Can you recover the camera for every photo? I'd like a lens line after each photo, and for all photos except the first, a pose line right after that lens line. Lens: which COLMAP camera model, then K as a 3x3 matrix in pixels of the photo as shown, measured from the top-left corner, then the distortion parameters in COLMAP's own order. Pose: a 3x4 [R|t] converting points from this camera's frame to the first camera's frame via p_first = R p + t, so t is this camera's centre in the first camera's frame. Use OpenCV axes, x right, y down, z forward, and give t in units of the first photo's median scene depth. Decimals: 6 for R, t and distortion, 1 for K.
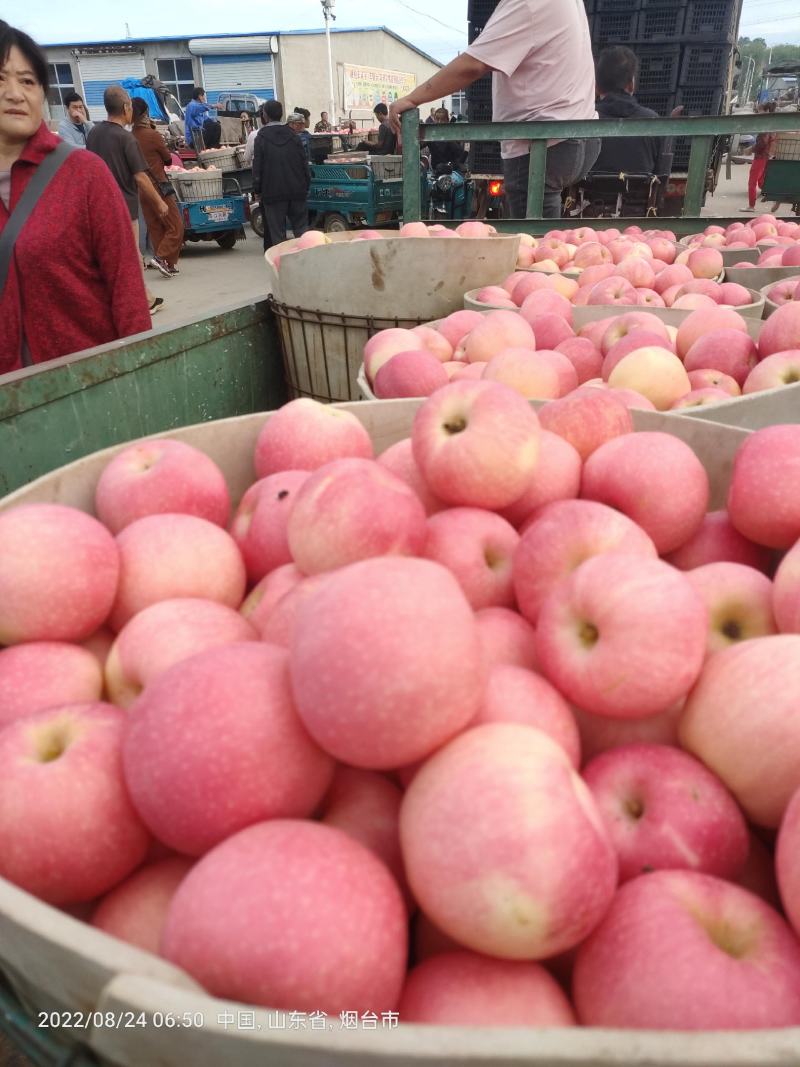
lens RADIAL K [[751.8, 0, 400.0], [0, 751.8, 533.5], [0, 0, 1]] dist [0.045000, -0.056895]
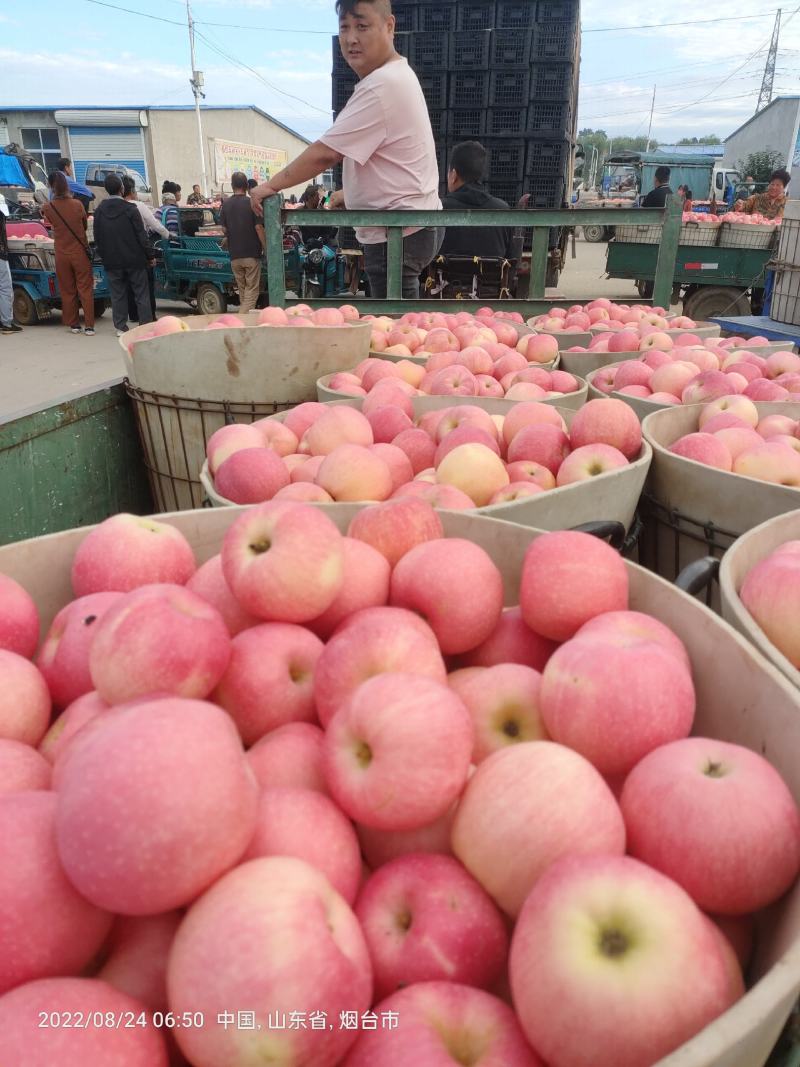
lens RADIAL K [[751.8, 0, 400.0], [0, 751.8, 533.5], [0, 0, 1]] dist [0.045000, -0.056895]
pose [[0.988650, -0.036121, 0.145831, 0.094195], [0.047190, 0.996203, -0.073168, -0.061139], [-0.142634, 0.079219, 0.986600, -0.061305]]
